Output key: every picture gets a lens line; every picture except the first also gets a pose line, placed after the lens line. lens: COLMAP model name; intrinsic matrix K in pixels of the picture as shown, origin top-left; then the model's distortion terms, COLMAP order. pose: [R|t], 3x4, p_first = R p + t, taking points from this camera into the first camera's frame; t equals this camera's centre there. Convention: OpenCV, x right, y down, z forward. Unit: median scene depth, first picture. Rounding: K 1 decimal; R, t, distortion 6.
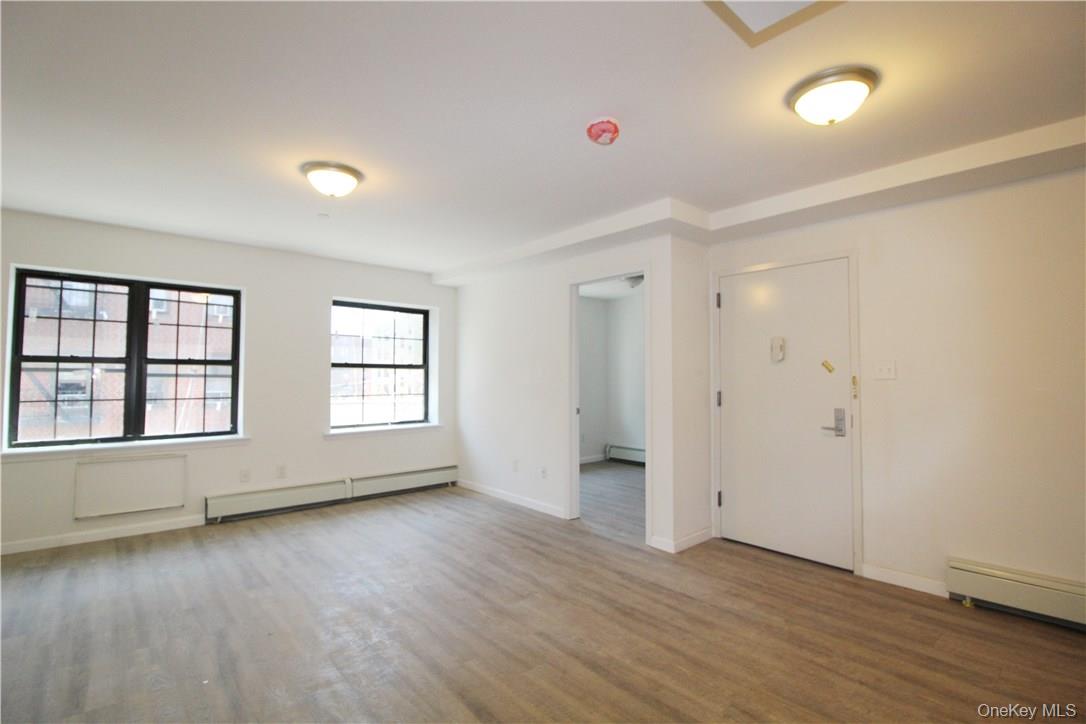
lens RADIAL K [[506.0, 0, 534.6], [0, 506.0, 360.2], [0, 0, 1]] dist [-0.010825, -0.000583]
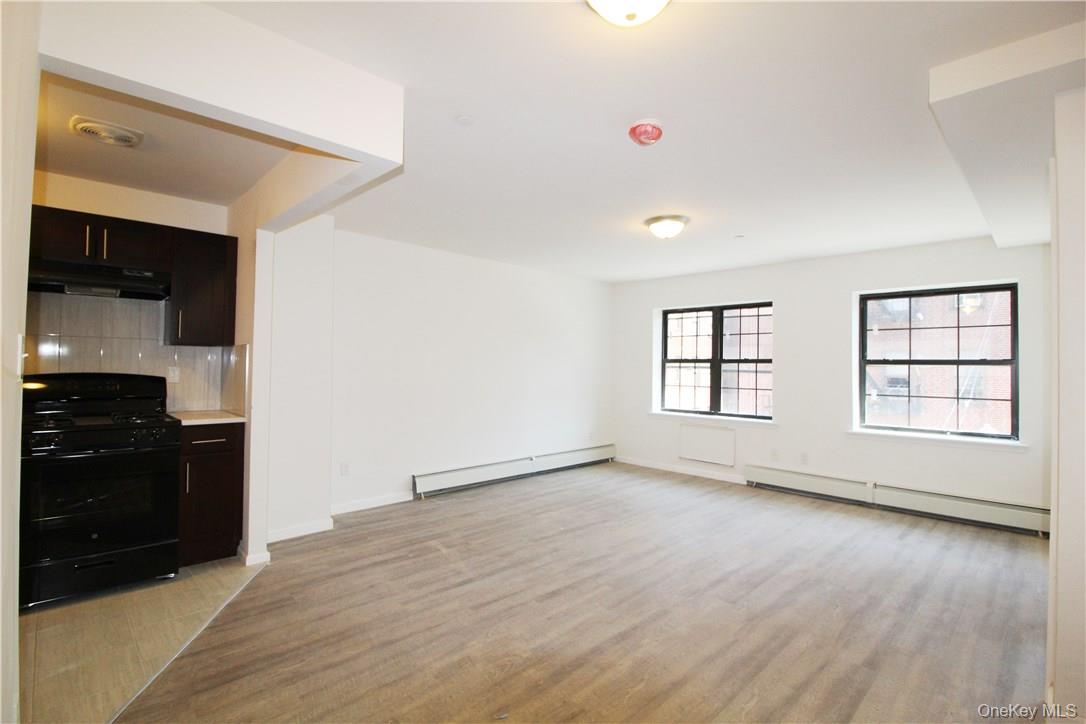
lens RADIAL K [[506.0, 0, 547.5], [0, 506.0, 362.6], [0, 0, 1]] dist [-0.010825, -0.000583]
pose [[0.062561, -0.008491, -0.998005, 0.623989], [0.020321, 0.999767, -0.007232, 0.006377], [0.997834, -0.019828, 0.062719, 0.400238]]
